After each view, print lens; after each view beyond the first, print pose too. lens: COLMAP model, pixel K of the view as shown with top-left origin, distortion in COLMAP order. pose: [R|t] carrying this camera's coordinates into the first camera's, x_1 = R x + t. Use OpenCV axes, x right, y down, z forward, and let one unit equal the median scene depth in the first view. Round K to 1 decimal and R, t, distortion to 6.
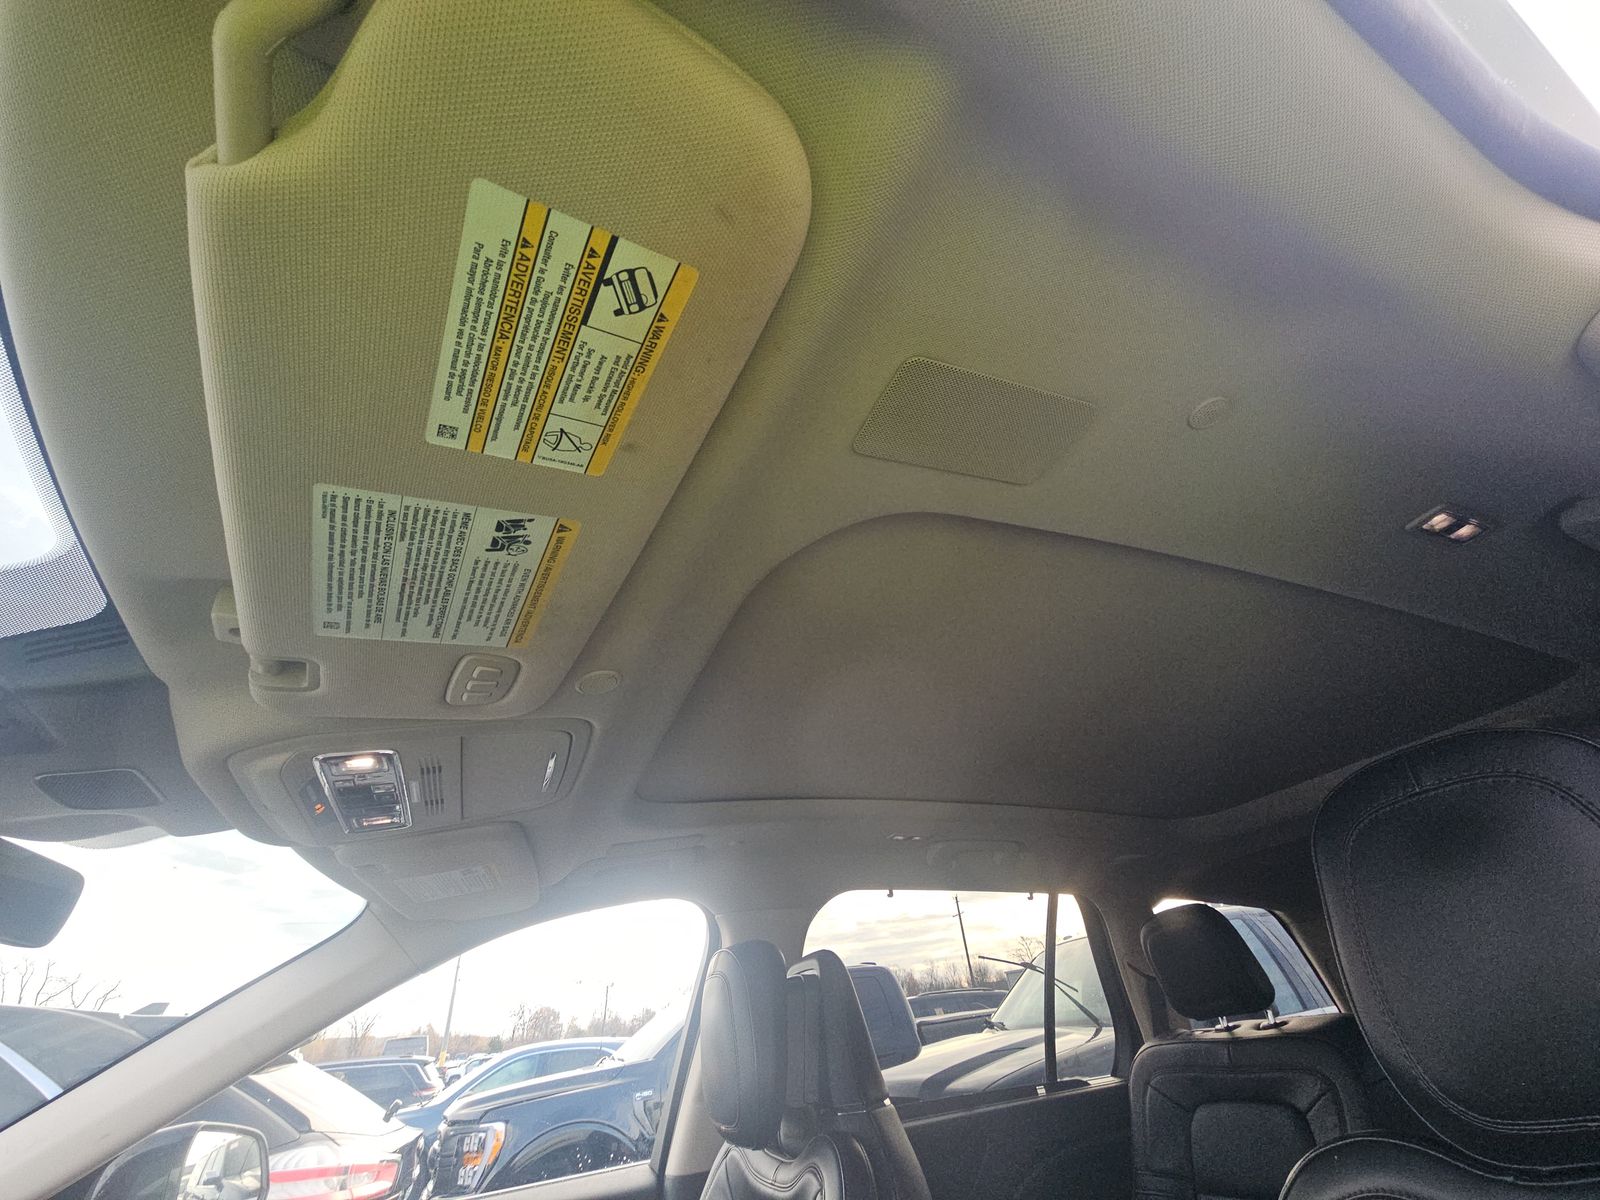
lens RADIAL K [[651.8, 0, 795.4], [0, 651.8, 602.1], [0, 0, 1]] dist [0.001103, -0.000224]
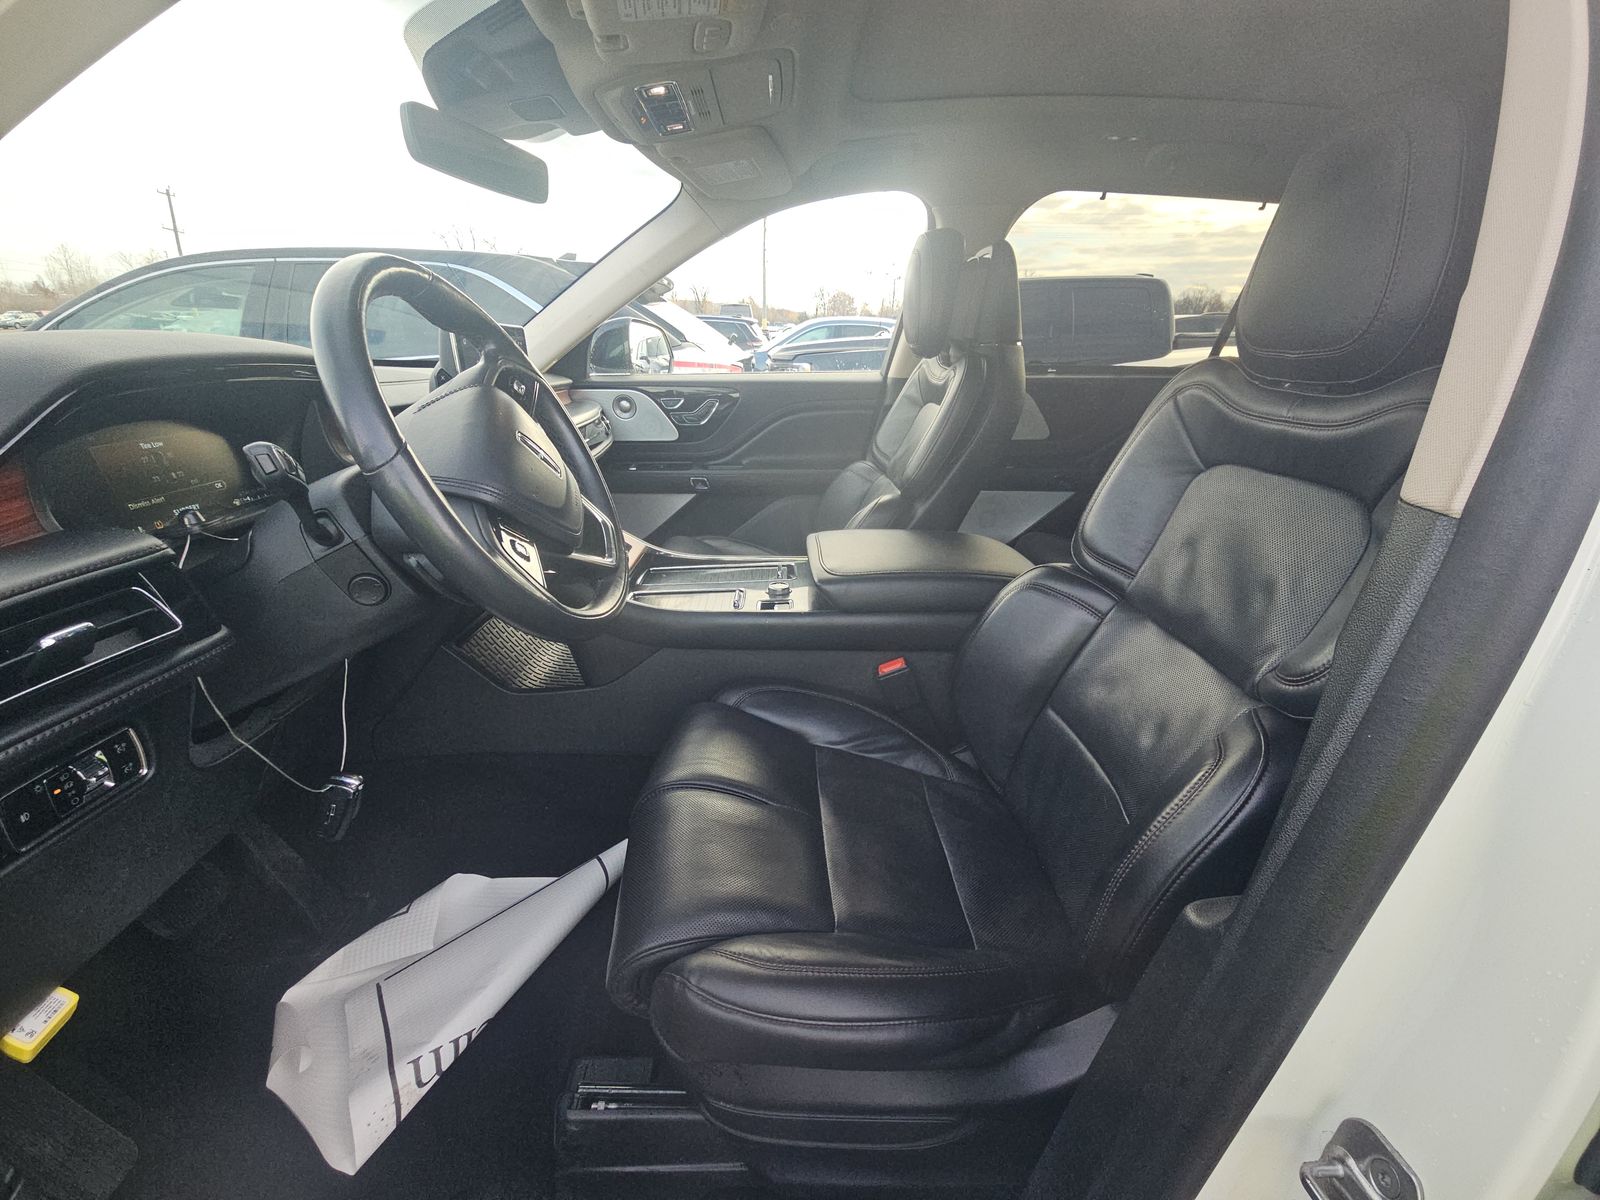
lens RADIAL K [[651.8, 0, 795.4], [0, 651.8, 602.1], [0, 0, 1]] dist [0.001103, -0.000224]
pose [[0.925283, 0.235743, -0.297115, 0.204807], [0.118240, 0.565039, 0.816548, -0.150473], [0.360377, -0.790668, 0.494946, -0.325634]]
